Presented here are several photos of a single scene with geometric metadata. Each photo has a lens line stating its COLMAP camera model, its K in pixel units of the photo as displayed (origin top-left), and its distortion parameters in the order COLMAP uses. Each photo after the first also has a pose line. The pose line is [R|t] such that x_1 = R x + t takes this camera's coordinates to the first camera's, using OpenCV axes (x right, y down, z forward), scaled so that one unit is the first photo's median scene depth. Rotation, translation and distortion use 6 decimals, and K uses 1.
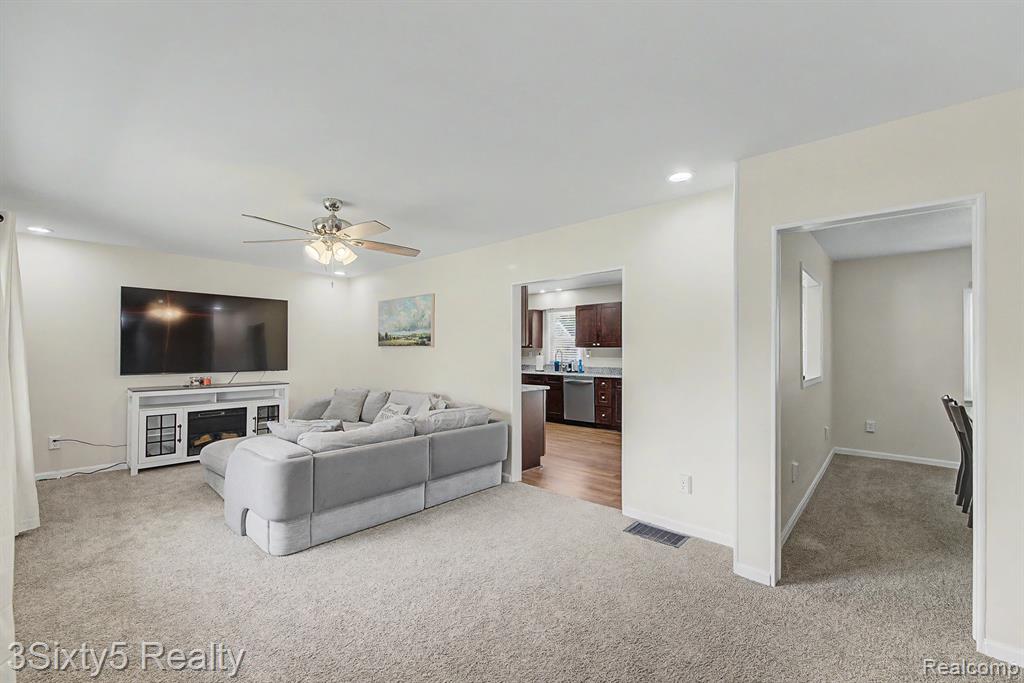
lens RADIAL K [[417.1, 0, 509.8], [0, 417.1, 345.7], [0, 0, 1]] dist [0.002347, -0.000428]
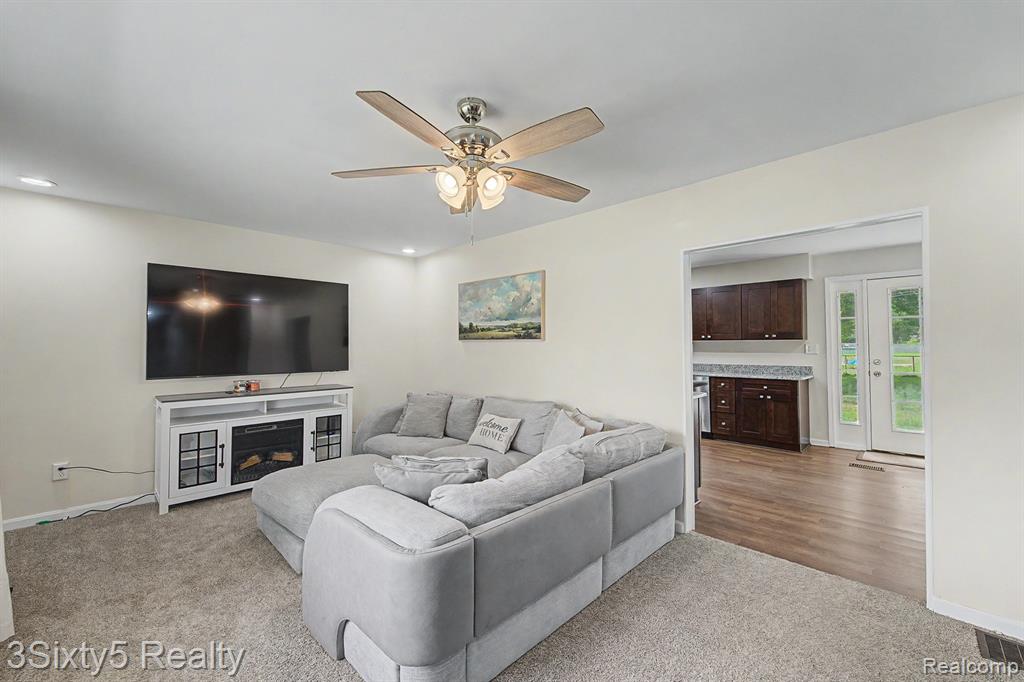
lens RADIAL K [[417.1, 0, 514.1], [0, 417.1, 336.4], [0, 0, 1]] dist [0.002347, -0.000428]
pose [[0.999232, -0.006260, -0.038687, -0.222619], [0.005929, 0.999945, -0.008670, 0.002339], [0.038739, 0.008434, 0.999214, 0.252947]]
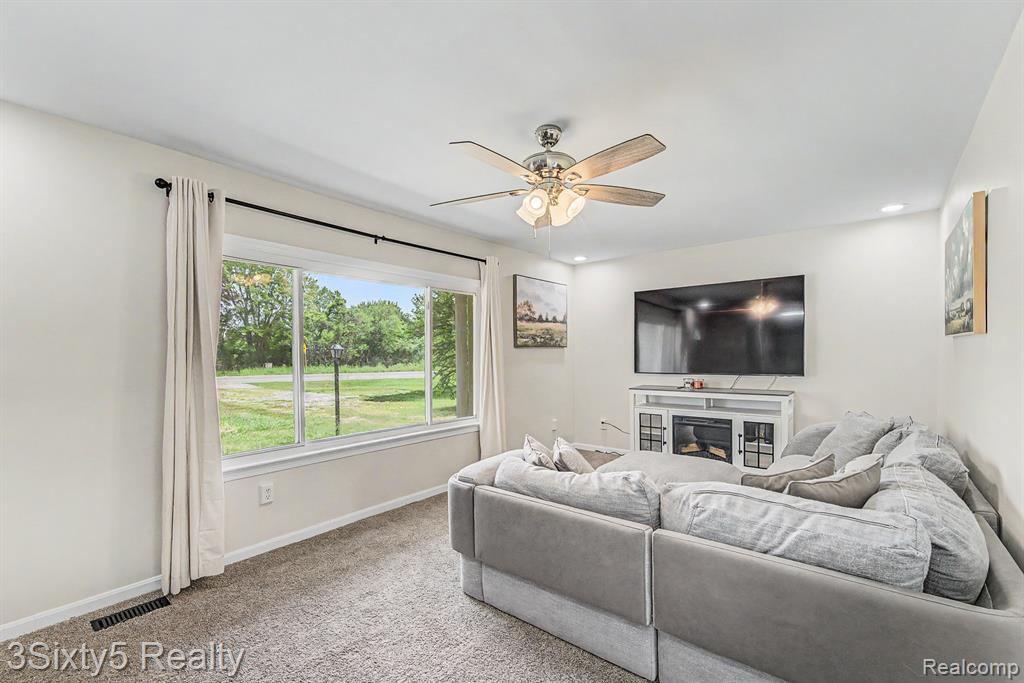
lens RADIAL K [[442.1, 0, 519.4], [0, 442.1, 354.9], [0, 0, 1]] dist [-0.001166, 0.000021]
pose [[0.069940, 0.002784, -0.997547, 0.200941], [0.023113, 0.999723, 0.004411, 0.010752], [0.997283, -0.023365, 0.069856, 0.587663]]
